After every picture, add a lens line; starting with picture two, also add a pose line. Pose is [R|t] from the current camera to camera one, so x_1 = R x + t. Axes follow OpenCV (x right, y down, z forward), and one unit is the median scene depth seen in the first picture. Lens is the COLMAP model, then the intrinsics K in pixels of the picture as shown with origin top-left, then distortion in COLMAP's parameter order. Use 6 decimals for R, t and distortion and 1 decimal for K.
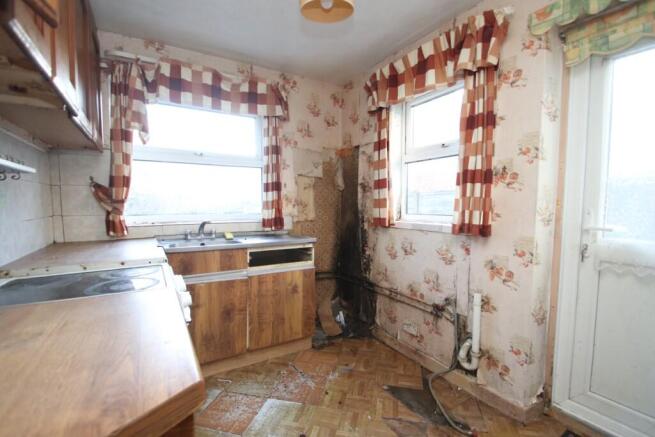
lens RADIAL K [[304.3, 0, 325.3], [0, 304.3, 226.1], [0, 0, 1]] dist [-0.000087, -0.000896]
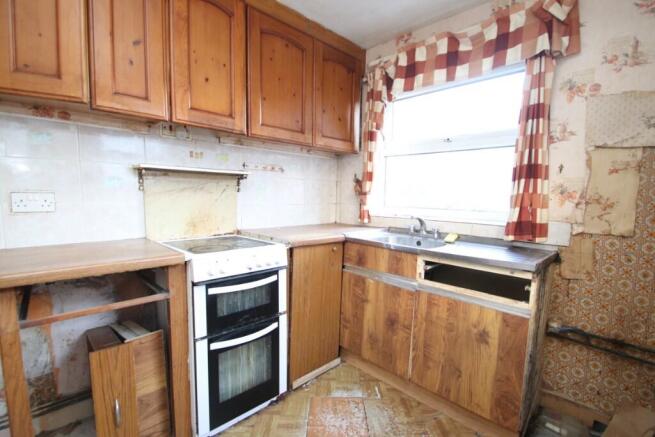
lens RADIAL K [[304.3, 0, 325.3], [0, 304.3, 226.1], [0, 0, 1]] dist [-0.000087, -0.000896]
pose [[0.247628, 0.107227, -0.962903, 0.400254], [-0.093592, 0.991856, 0.086382, -0.041128], [0.964324, 0.068729, 0.255647, 0.521877]]
